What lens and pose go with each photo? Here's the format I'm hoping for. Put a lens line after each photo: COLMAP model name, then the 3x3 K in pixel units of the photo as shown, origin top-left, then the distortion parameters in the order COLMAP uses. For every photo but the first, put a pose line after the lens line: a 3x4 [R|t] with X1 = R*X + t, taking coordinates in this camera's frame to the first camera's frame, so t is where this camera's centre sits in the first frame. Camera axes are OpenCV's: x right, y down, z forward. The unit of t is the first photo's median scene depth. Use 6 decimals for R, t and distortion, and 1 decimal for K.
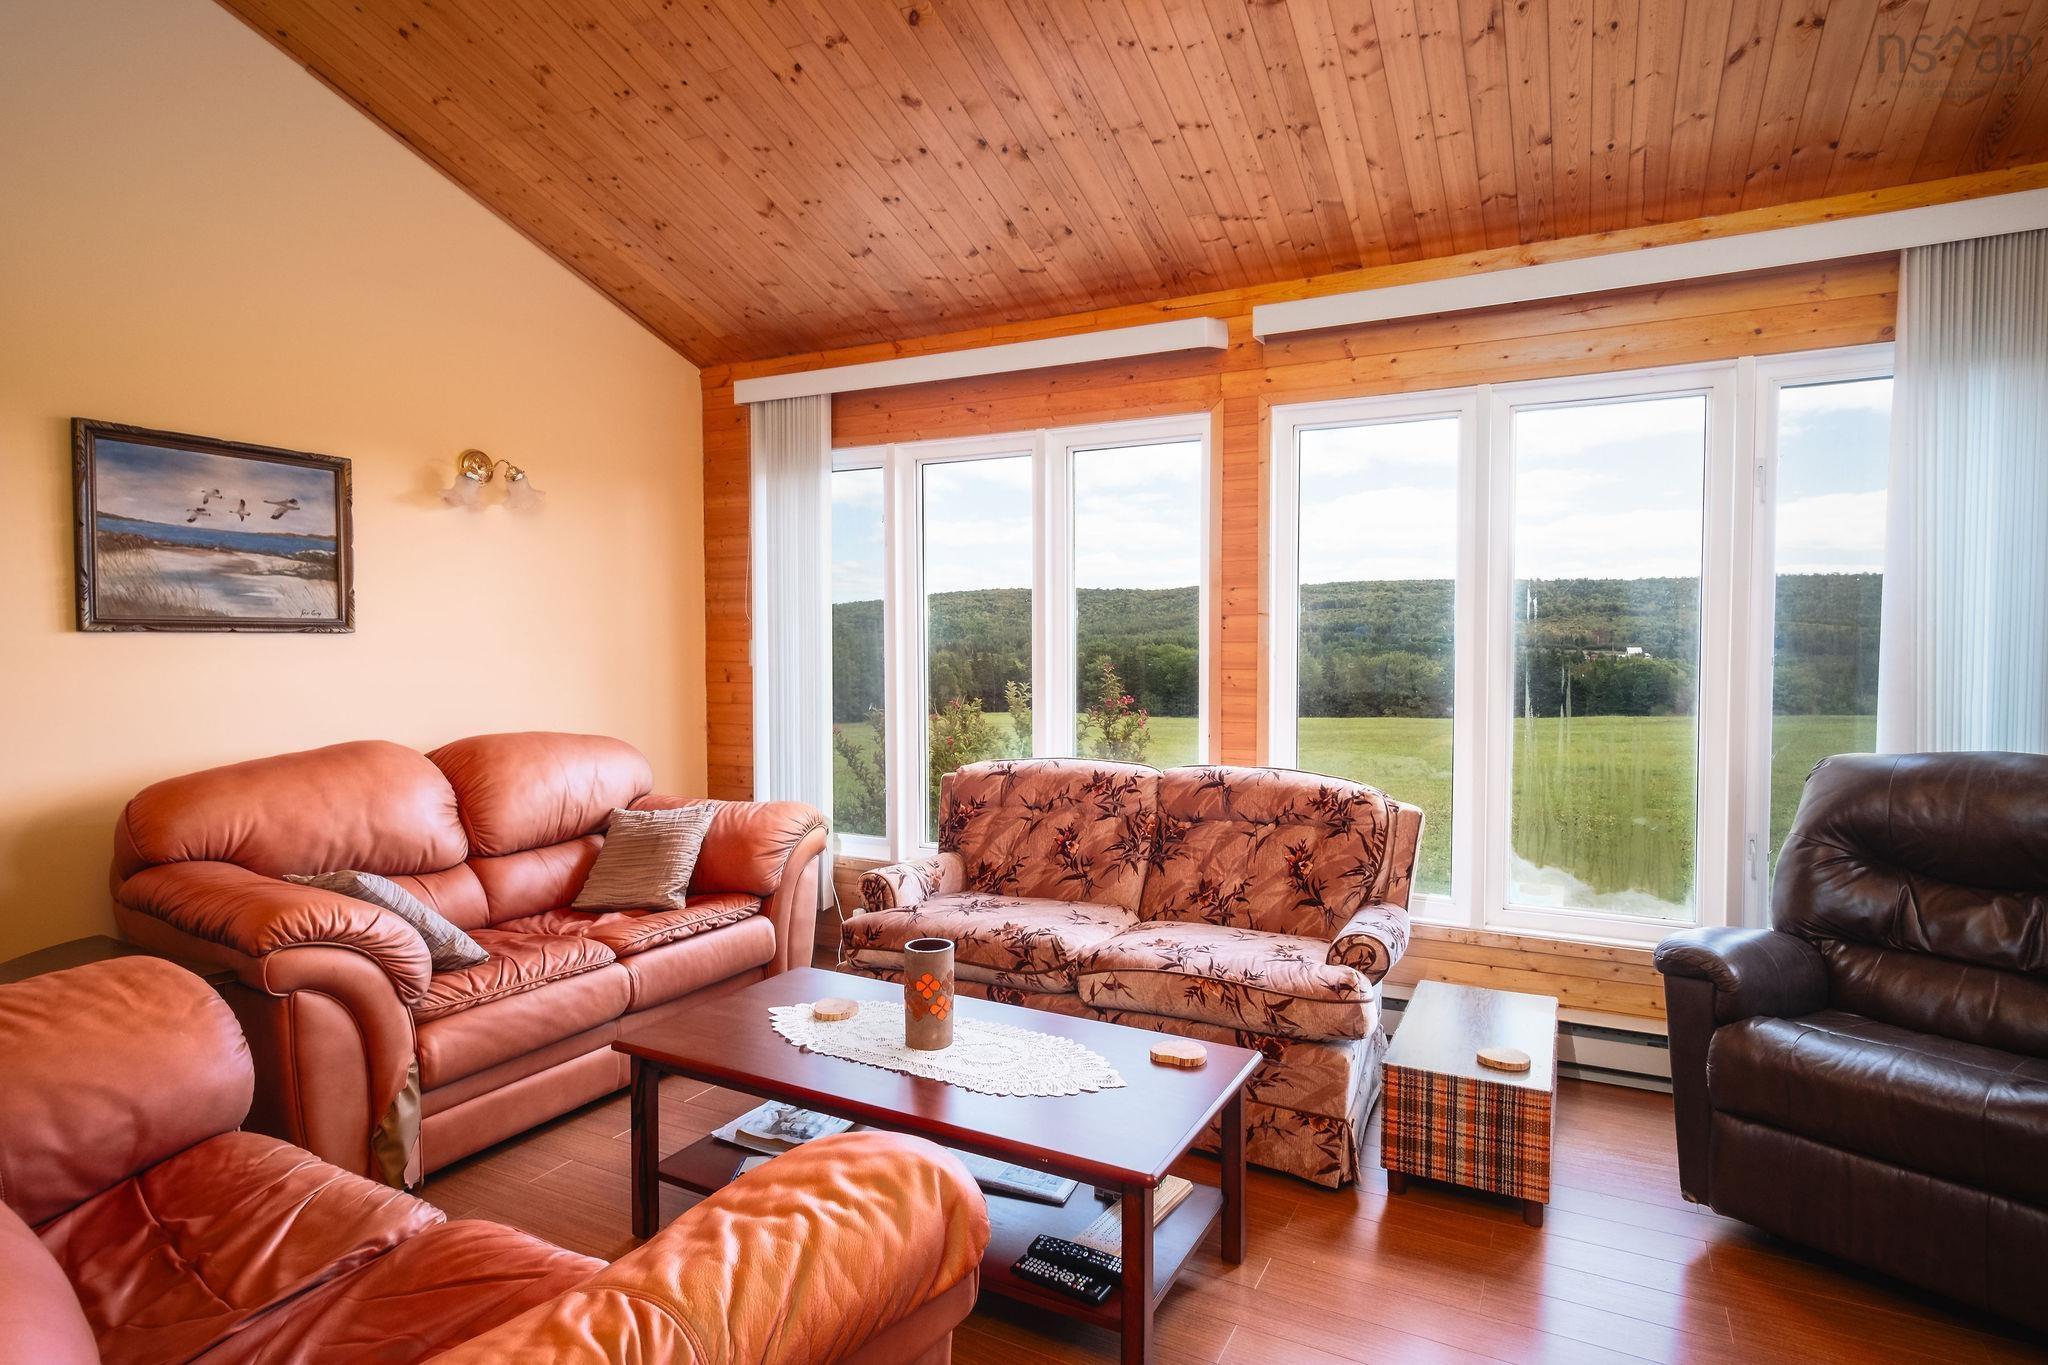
lens RADIAL K [[1083.8, 0, 1026.1], [0, 1083.8, 682.5], [0, 0, 1]] dist [0.005077, 0.001100]
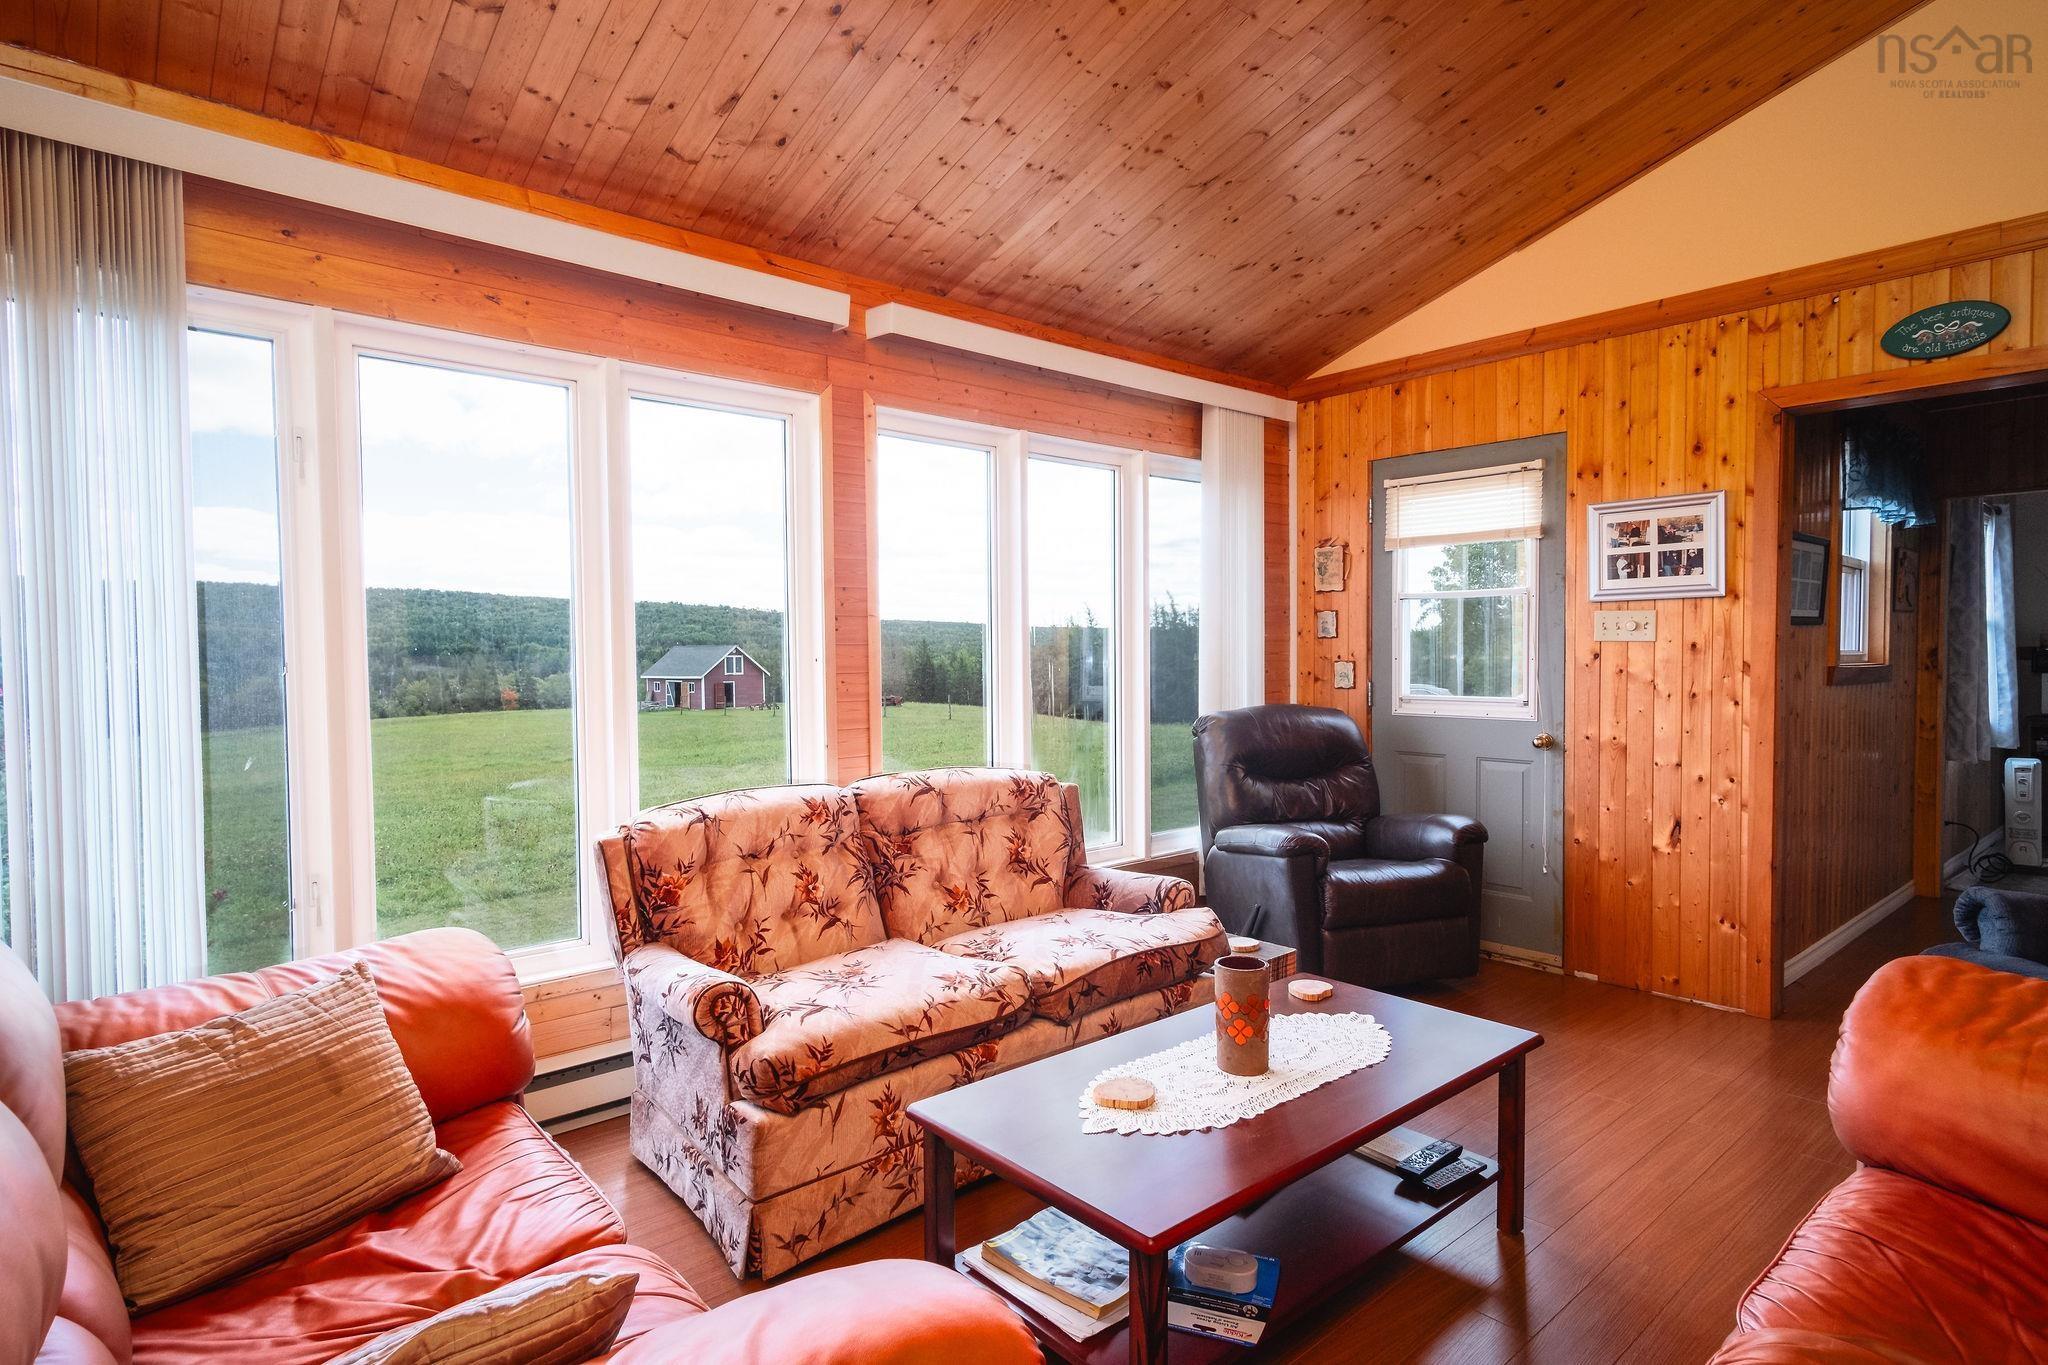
lens RADIAL K [[1083.8, 0, 1026.1], [0, 1083.8, 682.5], [0, 0, 1]] dist [0.005077, 0.001100]
pose [[0.348355, -0.031175, 0.936844, -0.675422], [0.039273, 0.999055, 0.018641, -0.016860], [-0.936540, 0.030299, 0.349250, 0.551756]]
